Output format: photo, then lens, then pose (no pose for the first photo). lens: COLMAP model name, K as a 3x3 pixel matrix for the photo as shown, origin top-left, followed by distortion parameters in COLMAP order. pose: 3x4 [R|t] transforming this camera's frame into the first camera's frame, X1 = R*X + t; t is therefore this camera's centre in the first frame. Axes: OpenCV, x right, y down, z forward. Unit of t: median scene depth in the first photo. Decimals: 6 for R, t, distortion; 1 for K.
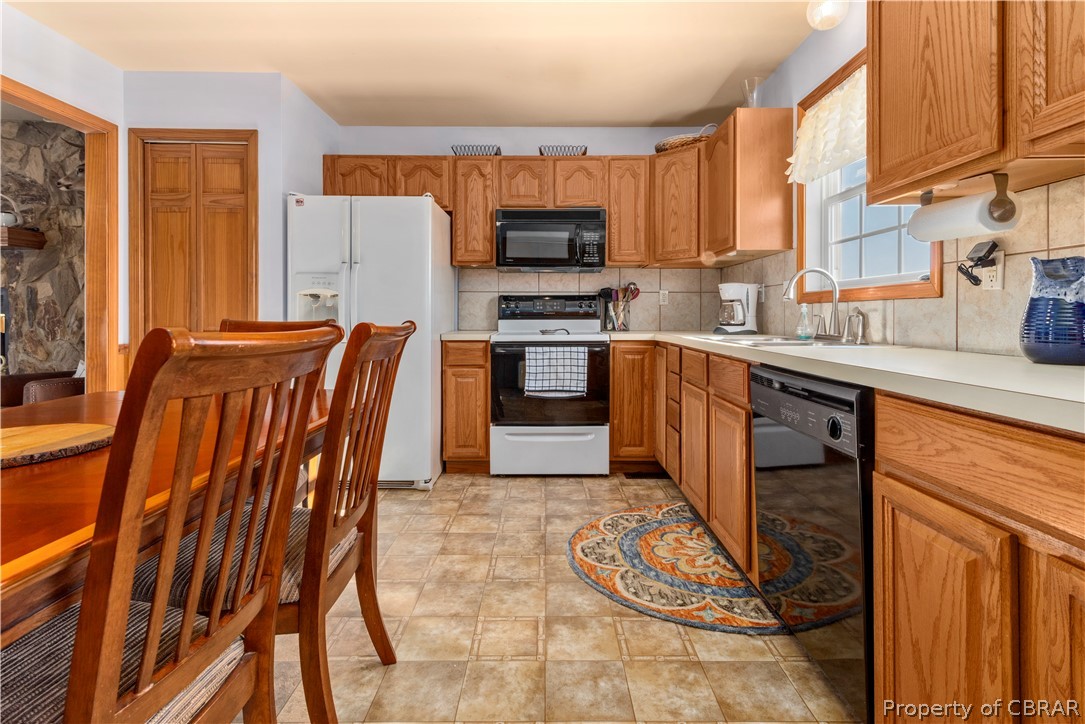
lens RADIAL K [[523.5, 0, 547.4], [0, 523.5, 313.4], [0, 0, 1]] dist [0.015709, -0.001508]
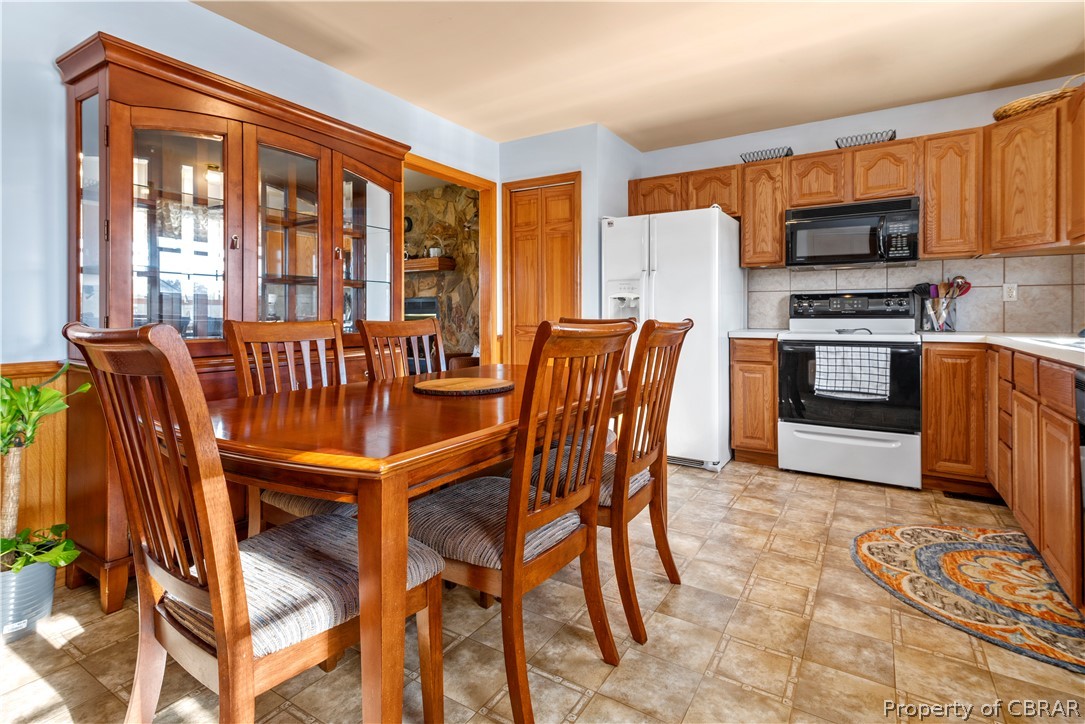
lens RADIAL K [[523.5, 0, 547.4], [0, 523.5, 313.4], [0, 0, 1]] dist [0.015709, -0.001508]
pose [[0.846185, -0.002751, -0.532881, 0.060383], [0.003594, 0.999993, 0.000544, -0.000244], [0.532876, -0.002376, 0.846190, -0.124765]]
